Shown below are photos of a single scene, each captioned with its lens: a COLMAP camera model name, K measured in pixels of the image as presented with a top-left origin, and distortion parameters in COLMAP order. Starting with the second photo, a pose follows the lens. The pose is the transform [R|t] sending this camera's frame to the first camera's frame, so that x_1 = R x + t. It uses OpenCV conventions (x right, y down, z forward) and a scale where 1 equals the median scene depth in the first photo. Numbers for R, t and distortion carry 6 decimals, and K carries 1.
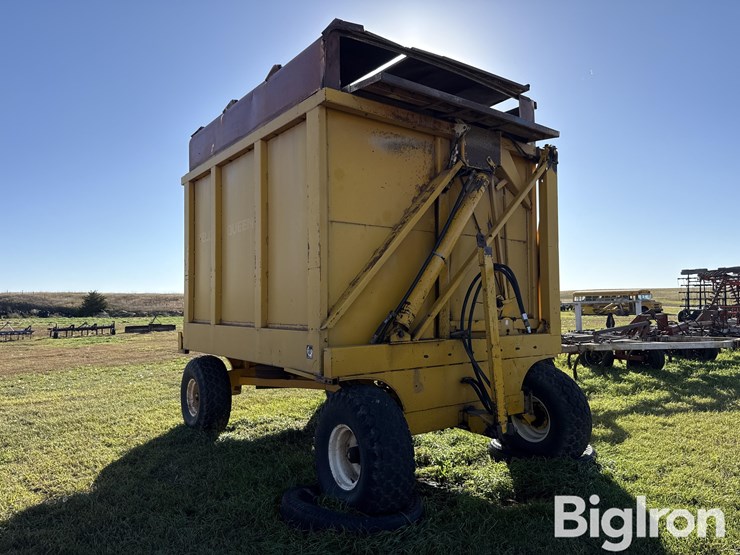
lens RADIAL K [[517.5, 0, 370.0], [0, 517.5, 277.5], [0, 0, 1]] dist [0.110979, -0.159987]
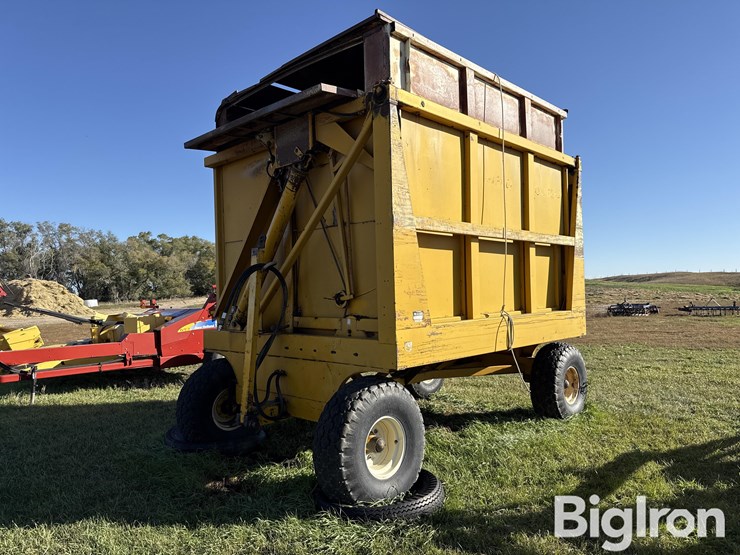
lens RADIAL K [[517.5, 0, 370.0], [0, 517.5, 277.5], [0, 0, 1]] dist [0.110979, -0.159987]
pose [[0.157567, -0.023459, -0.987230, 1.281580], [0.069175, 0.997524, -0.012663, 0.030497], [0.985083, -0.066296, 0.158799, 1.041601]]
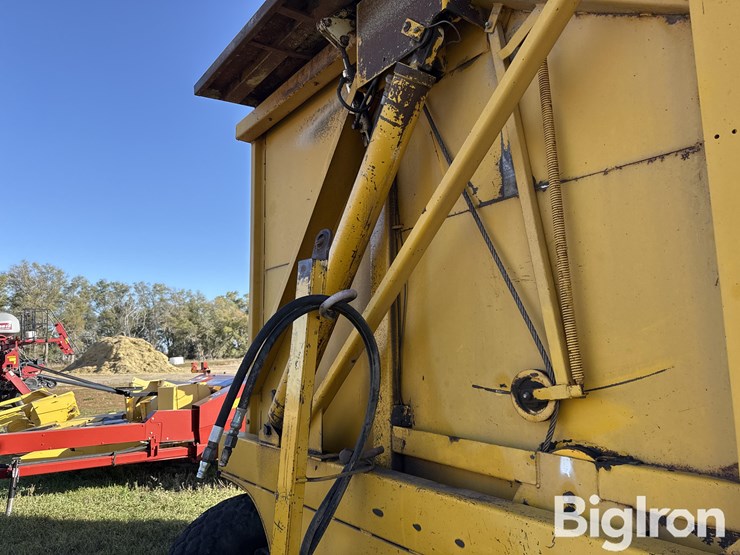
lens RADIAL K [[517.5, 0, 370.0], [0, 517.5, 277.5], [0, 0, 1]] dist [0.110979, -0.159987]
pose [[0.010032, -0.136952, -0.990527, 0.646650], [0.055895, 0.989105, -0.136189, 0.019122], [0.998386, -0.053999, 0.017578, 1.029426]]
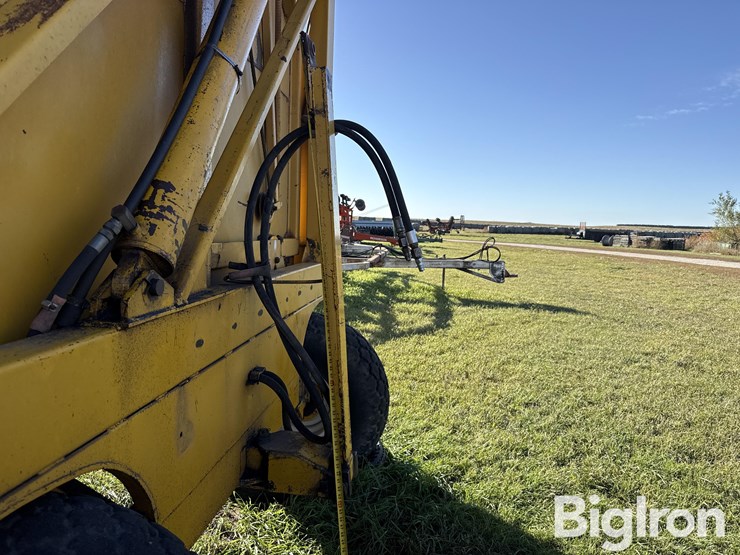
lens RADIAL K [[520.7, 0, 370.0], [0, 520.7, 277.5], [0, 0, 1]] dist [0.001305, -0.005160]
pose [[0.681465, -0.043394, 0.730563, -0.067306], [-0.071400, 0.989536, 0.125378, 0.052430], [-0.728359, -0.137603, 0.671236, 0.653189]]
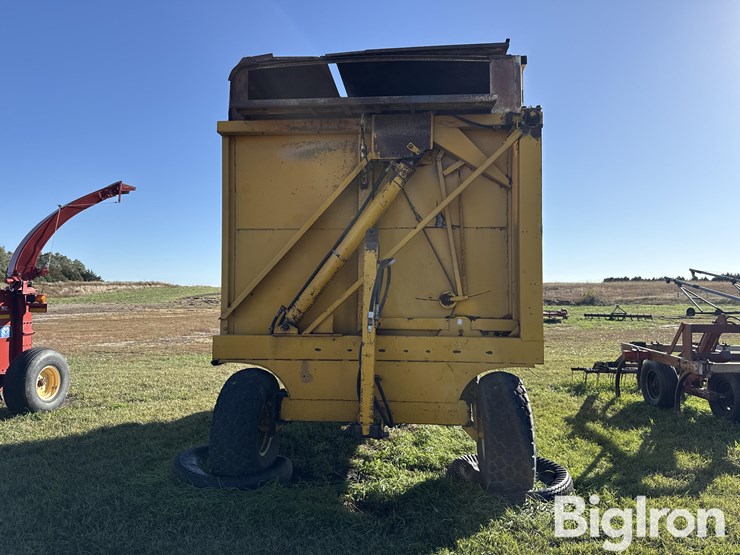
lens RADIAL K [[517.5, 0, 370.0], [0, 517.5, 277.5], [0, 0, 1]] dist [0.110979, -0.159987]
pose [[0.746456, -0.014583, -0.665275, 0.851388], [0.024434, 0.999686, 0.005503, 0.002032], [0.664986, -0.020363, 0.746578, 0.273725]]
